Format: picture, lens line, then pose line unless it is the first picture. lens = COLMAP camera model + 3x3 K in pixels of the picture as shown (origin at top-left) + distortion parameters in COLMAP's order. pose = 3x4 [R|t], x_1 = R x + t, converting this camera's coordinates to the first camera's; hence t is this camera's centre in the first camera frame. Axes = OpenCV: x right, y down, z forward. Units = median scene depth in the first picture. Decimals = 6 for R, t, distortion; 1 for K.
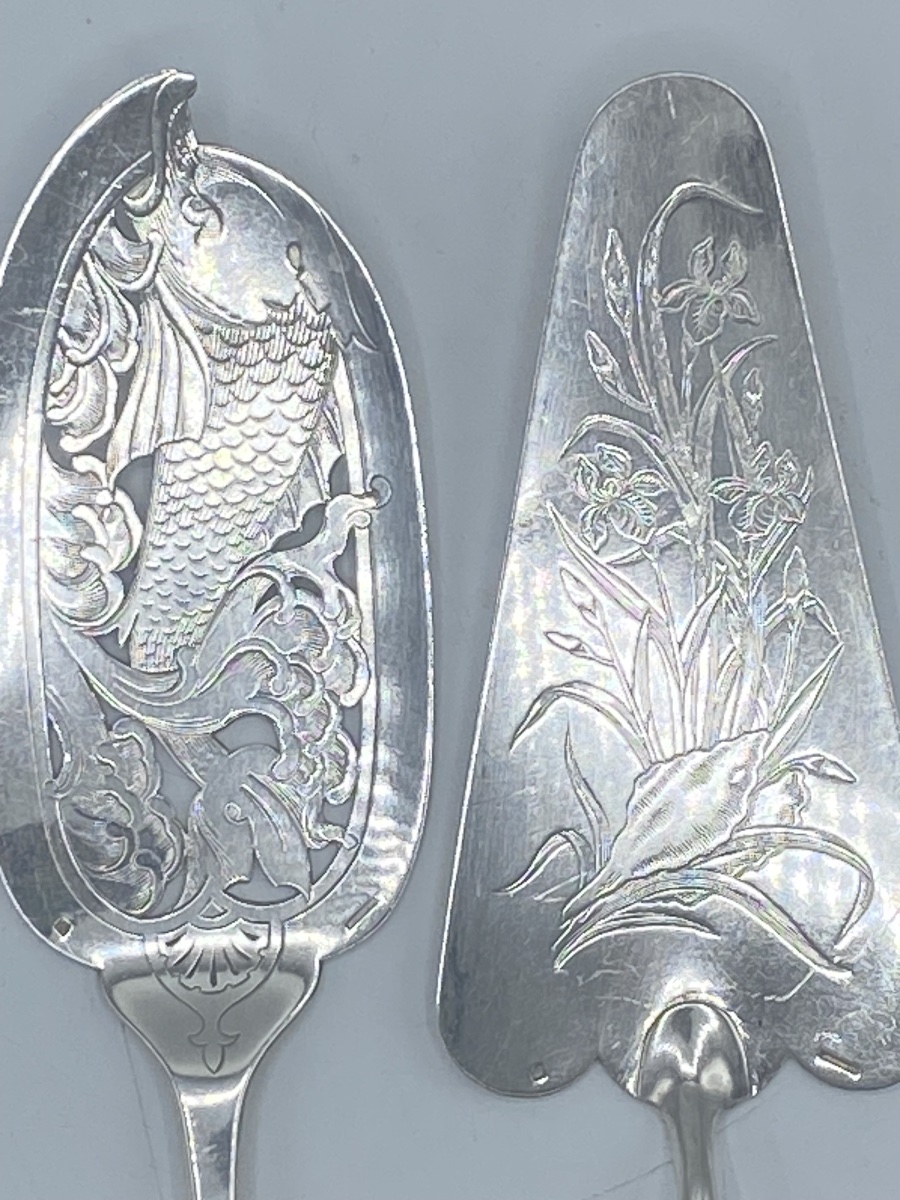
lens RADIAL K [[4611.4, 0, 450.0], [0, 4611.4, 600.0], [0, 0, 1]] dist [0.209318, 0.747171]
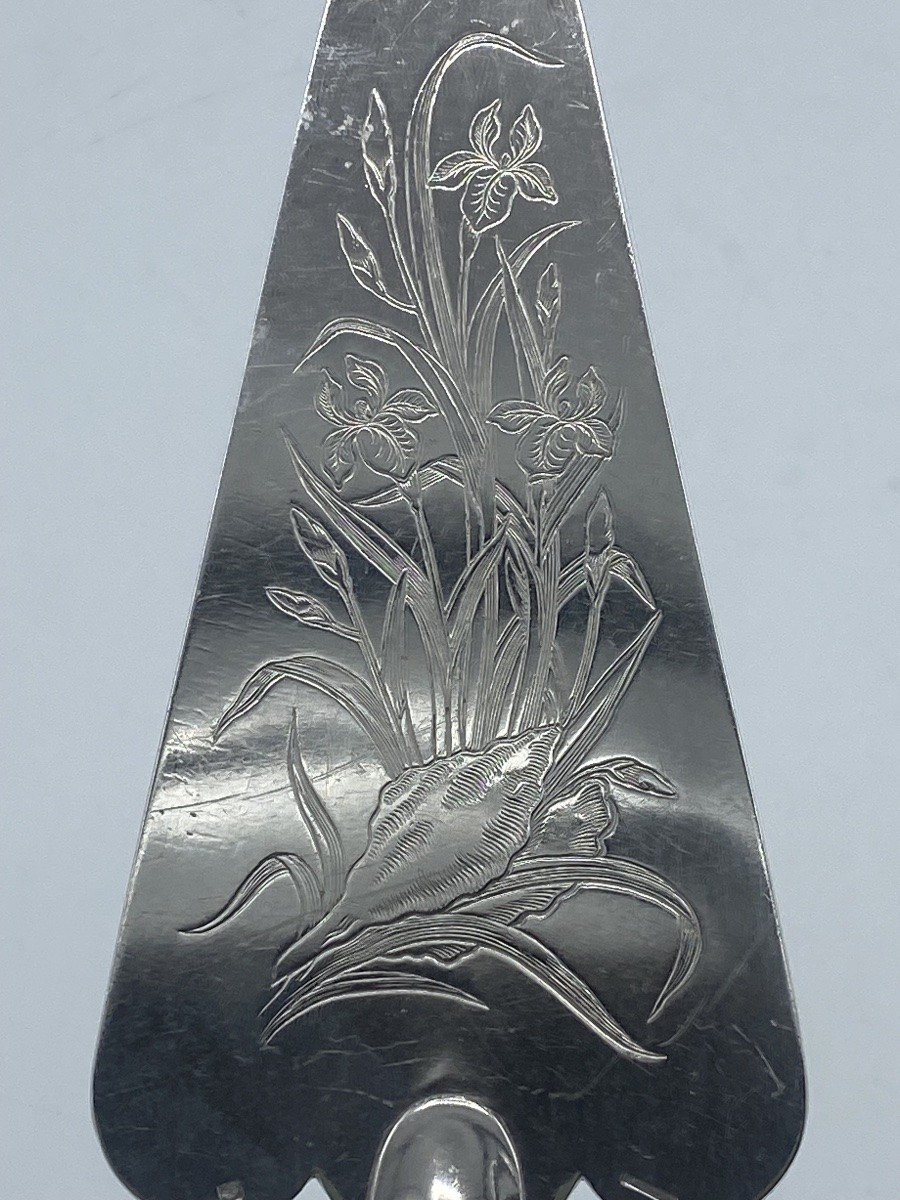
lens RADIAL K [[3001.6, 0, 450.0], [0, 3001.6, 600.0], [0, 0, 1]] dist [-0.105877, -0.231825]
pose [[0.998501, 0.029520, 0.046097, 0.027727], [-0.027856, 0.998952, -0.036323, 0.025417], [-0.047121, 0.034984, 0.998276, 0.509363]]
